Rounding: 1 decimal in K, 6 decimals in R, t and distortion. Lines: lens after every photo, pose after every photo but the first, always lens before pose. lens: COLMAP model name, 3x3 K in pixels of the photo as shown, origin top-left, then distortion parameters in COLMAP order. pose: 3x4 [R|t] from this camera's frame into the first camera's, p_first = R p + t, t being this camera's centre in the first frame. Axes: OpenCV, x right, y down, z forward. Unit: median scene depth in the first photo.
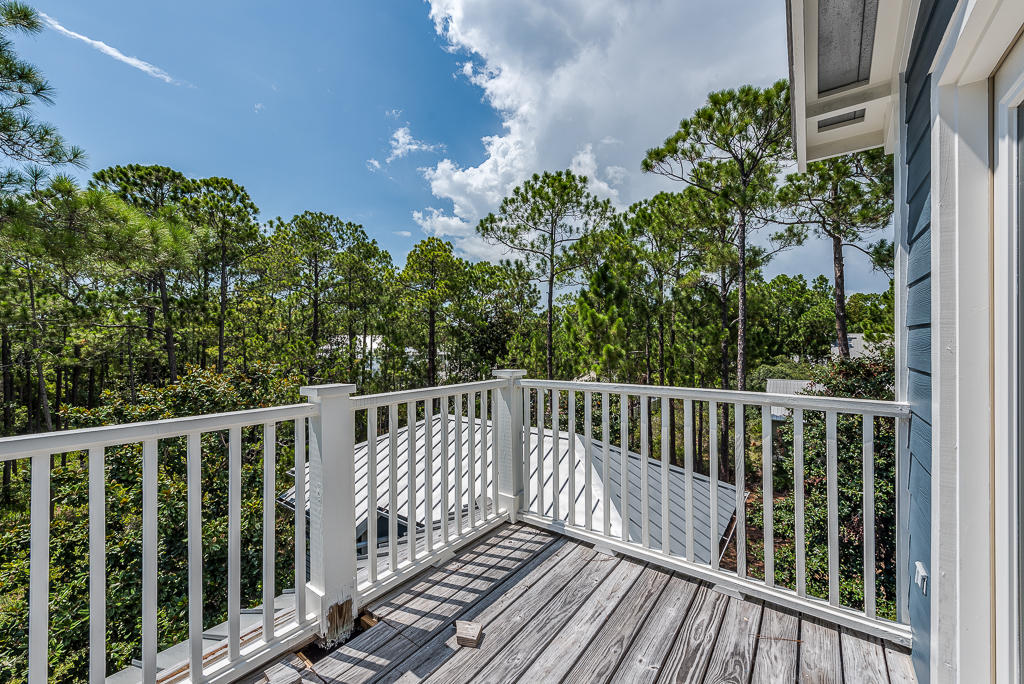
lens RADIAL K [[421.9, 0, 510.0], [0, 421.9, 342.6], [0, 0, 1]] dist [-0.000669, 0.000045]
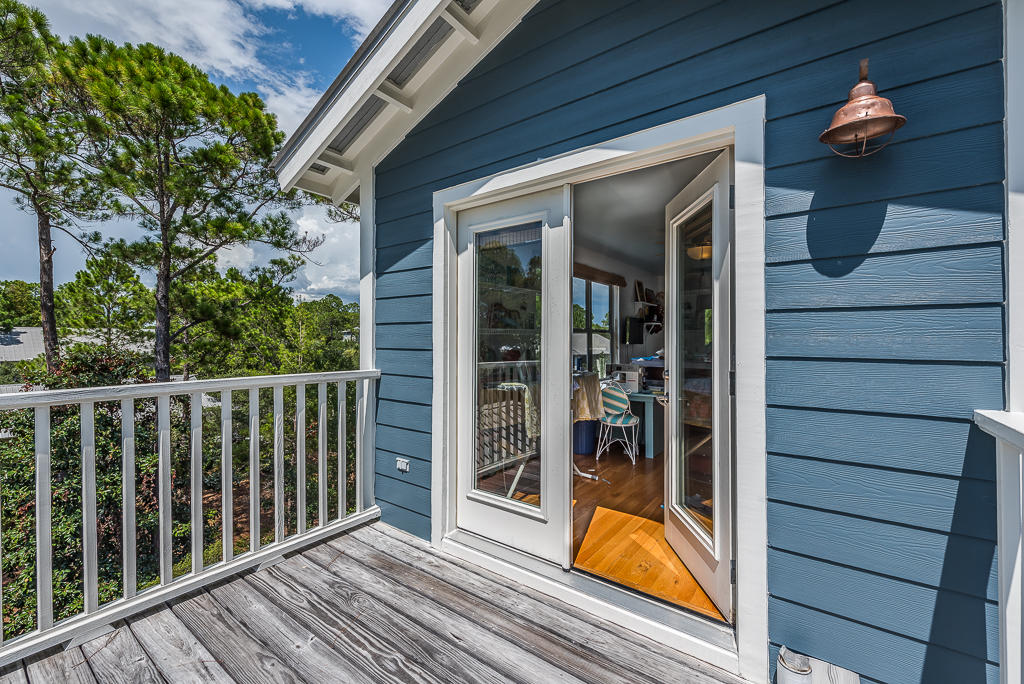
lens RADIAL K [[397.8, 0, 513.0], [0, 397.8, 340.2], [0, 0, 1]] dist [0.003555, -0.000509]
pose [[-0.013562, -0.002980, 0.999904, -0.483877], [-0.001946, 0.999994, 0.002954, 0.019507], [-0.999906, -0.001906, -0.013568, 0.383439]]
